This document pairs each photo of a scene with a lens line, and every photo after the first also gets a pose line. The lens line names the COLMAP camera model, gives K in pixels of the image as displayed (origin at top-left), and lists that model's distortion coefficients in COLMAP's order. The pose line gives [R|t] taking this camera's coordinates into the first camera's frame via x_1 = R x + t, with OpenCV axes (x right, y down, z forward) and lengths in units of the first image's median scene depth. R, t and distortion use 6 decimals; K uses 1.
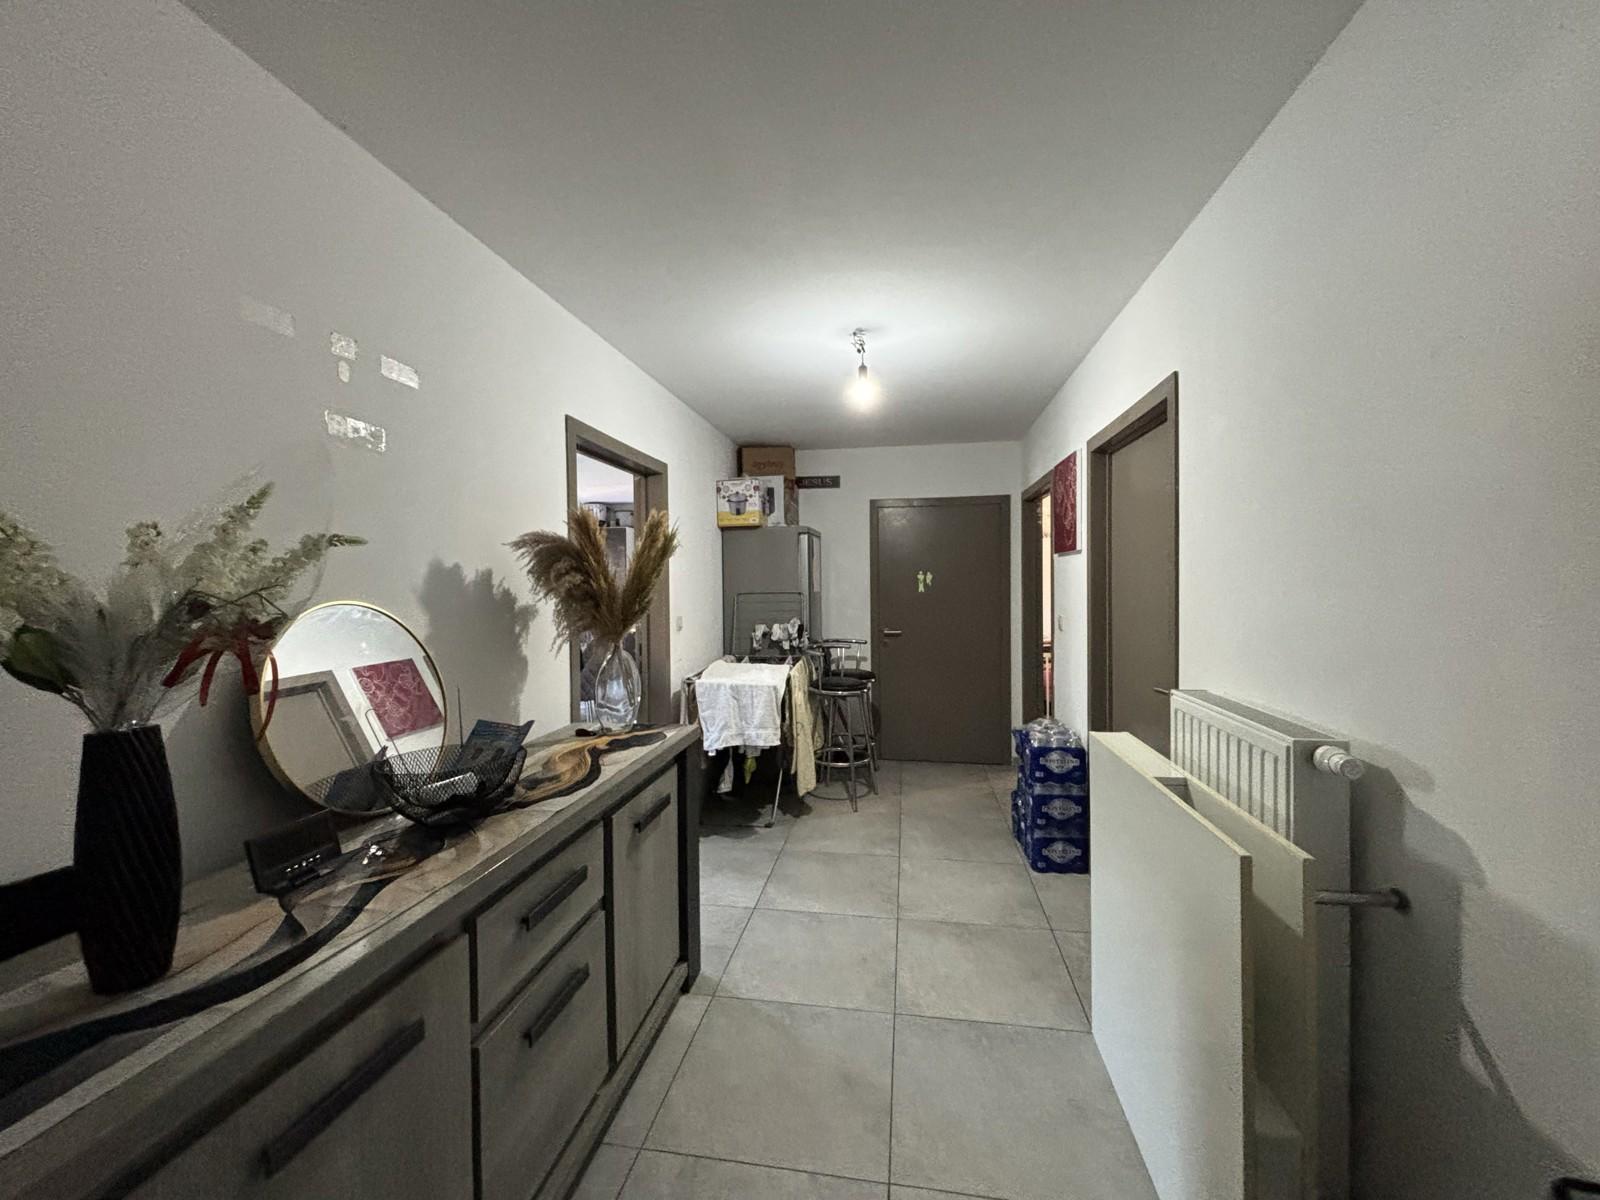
lens RADIAL K [[639.5, 0, 800.0], [0, 639.5, 600.0], [0, 0, 1]] dist [-0.021207, -0.000215]
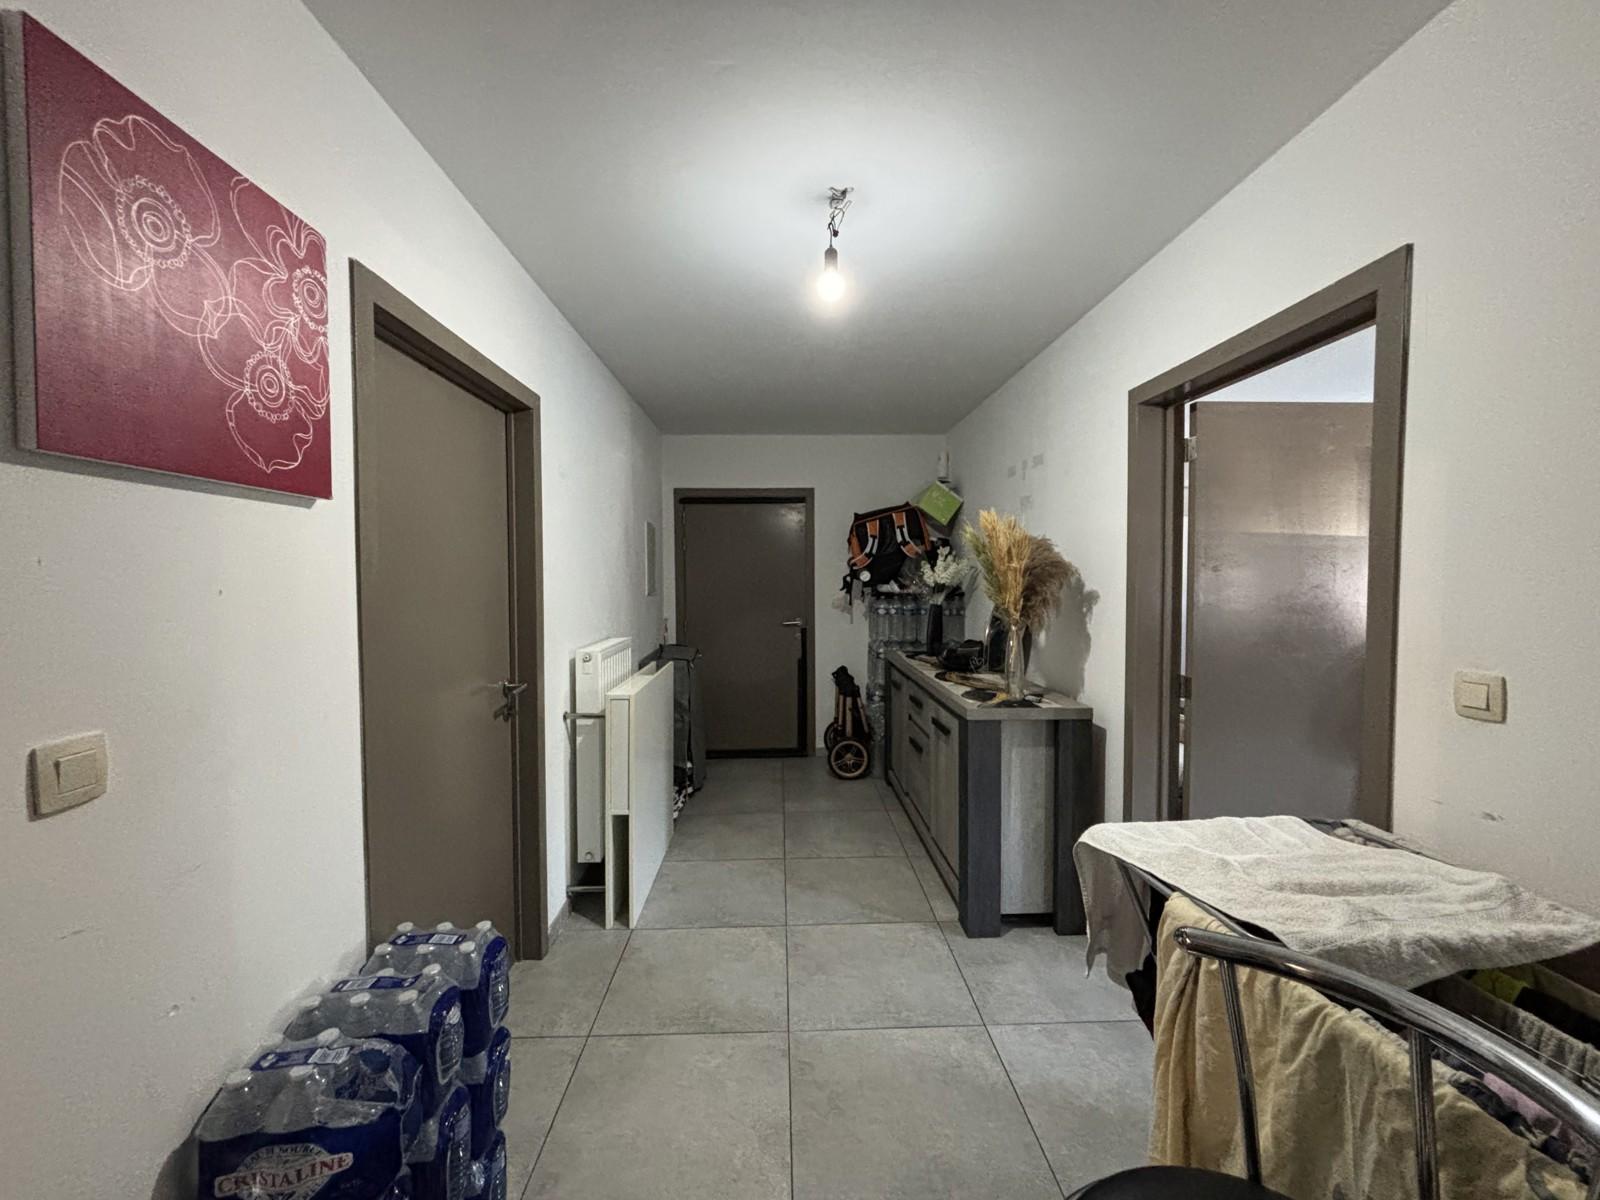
lens RADIAL K [[639.5, 0, 800.0], [0, 639.5, 600.0], [0, 0, 1]] dist [-0.021207, -0.000215]
pose [[-0.979815, 0.022821, -0.198598, 0.325433], [0.012526, 0.998519, 0.052944, -0.042437], [0.199512, 0.049388, -0.978650, 1.995617]]
